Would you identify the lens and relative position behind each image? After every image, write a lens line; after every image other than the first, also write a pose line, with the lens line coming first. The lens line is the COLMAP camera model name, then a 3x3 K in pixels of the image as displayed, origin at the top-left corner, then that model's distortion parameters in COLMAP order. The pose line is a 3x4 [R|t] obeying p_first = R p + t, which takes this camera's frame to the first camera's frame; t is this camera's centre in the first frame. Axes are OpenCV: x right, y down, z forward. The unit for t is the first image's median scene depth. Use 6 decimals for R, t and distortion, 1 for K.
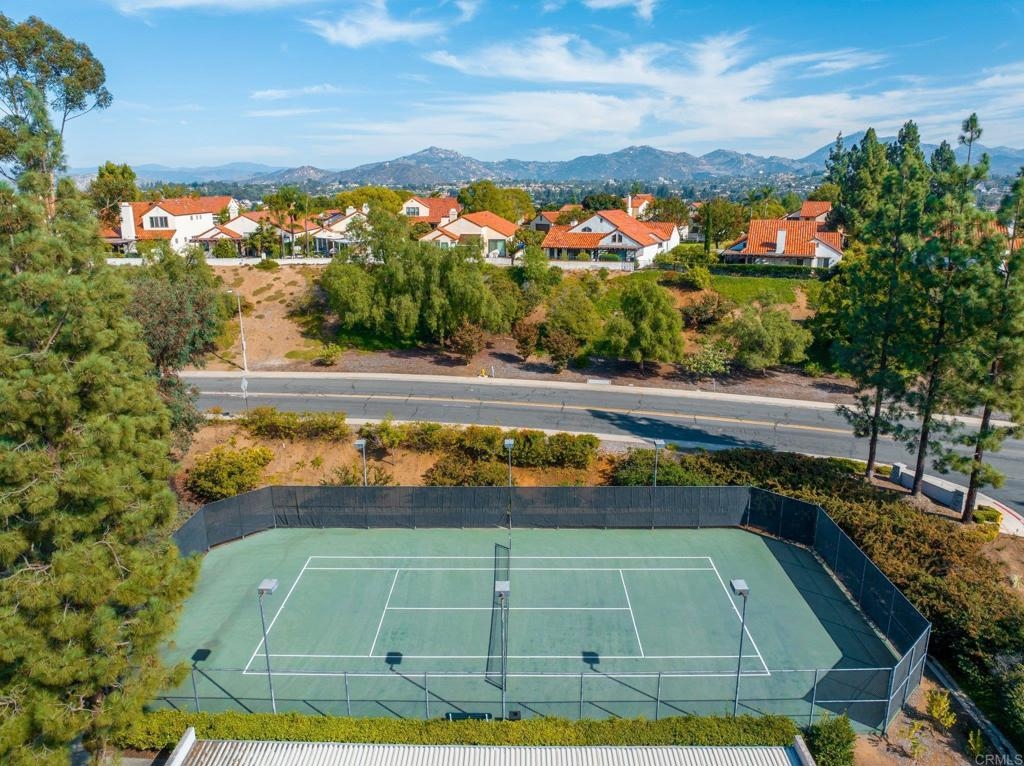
lens RADIAL K [[718.4, 0, 527.6], [0, 718.4, 375.3], [0, 0, 1]] dist [-0.052150, 0.001457]
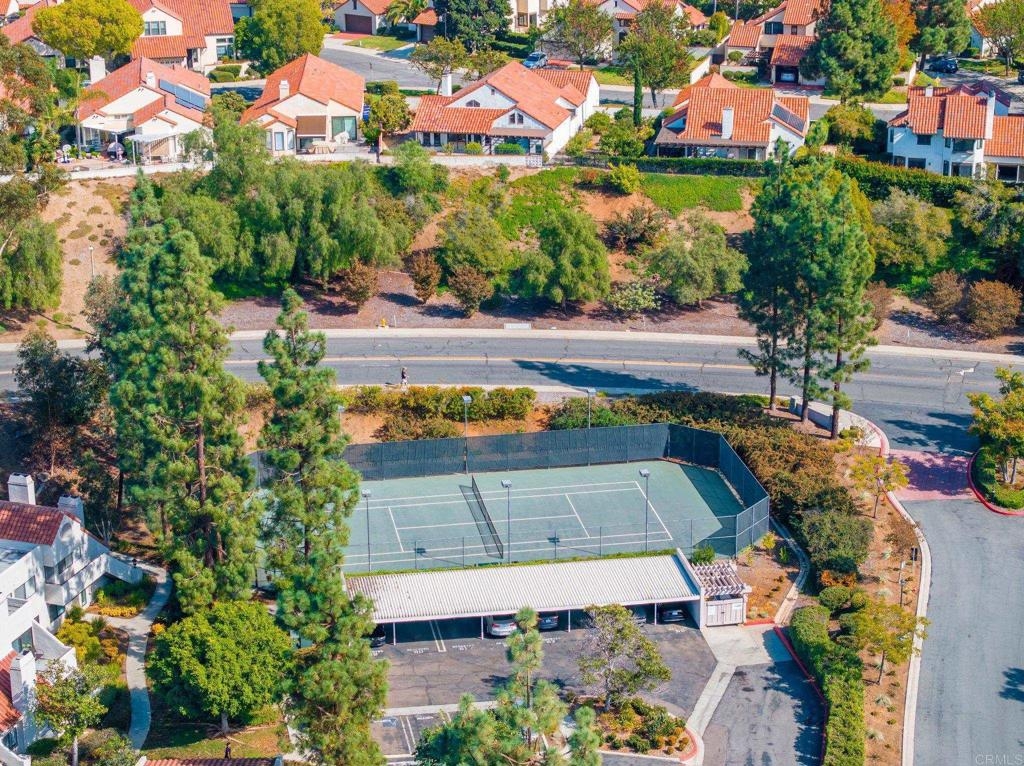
lens RADIAL K [[2076.4, 0, 508.5], [0, 2076.4, 390.2], [0, 0, 1]] dist [-0.244640, 0.000000]
pose [[0.986406, -0.064576, 0.151104, -0.309945], [0.050836, 0.994358, 0.093097, -0.154314], [-0.156264, -0.084150, 0.984124, -1.556714]]
